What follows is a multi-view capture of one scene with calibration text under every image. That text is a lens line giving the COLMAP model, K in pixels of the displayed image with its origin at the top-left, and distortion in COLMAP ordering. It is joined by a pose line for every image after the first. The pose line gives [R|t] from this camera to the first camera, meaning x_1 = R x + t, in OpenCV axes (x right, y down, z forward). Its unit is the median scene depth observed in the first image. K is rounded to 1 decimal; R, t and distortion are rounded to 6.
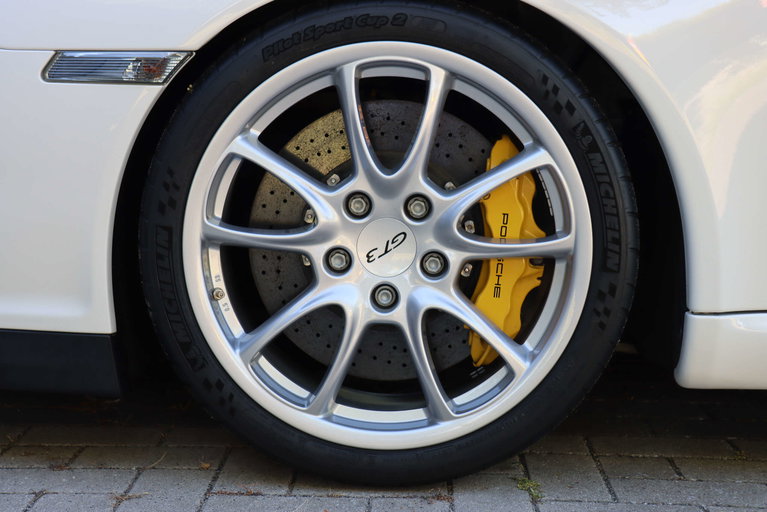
lens RADIAL K [[850.8, 0, 382.5], [0, 850.8, 258.3], [0, 0, 1]] dist [0.017642, 0.000000]
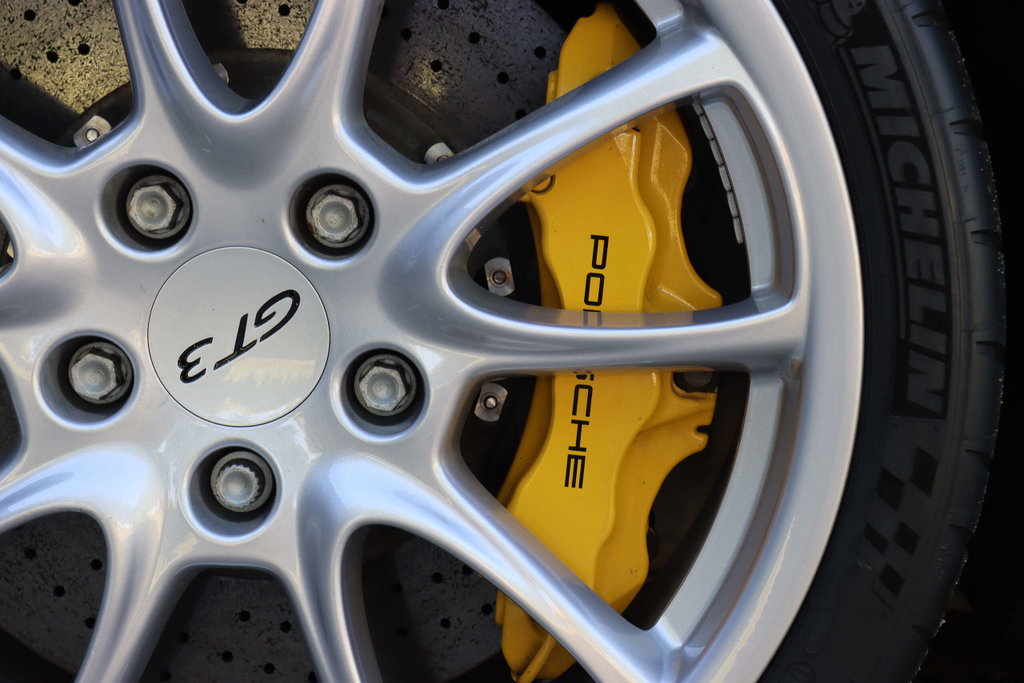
lens RADIAL K [[1414.0, 0, 513.5], [0, 1414.0, 341.0], [0, 0, 1]] dist [0.088266, 0.000000]
pose [[0.999795, 0.003877, 0.019895, 0.100167], [-0.003957, 0.999984, 0.003984, -0.013679], [-0.019879, -0.004061, 0.999794, 0.449782]]
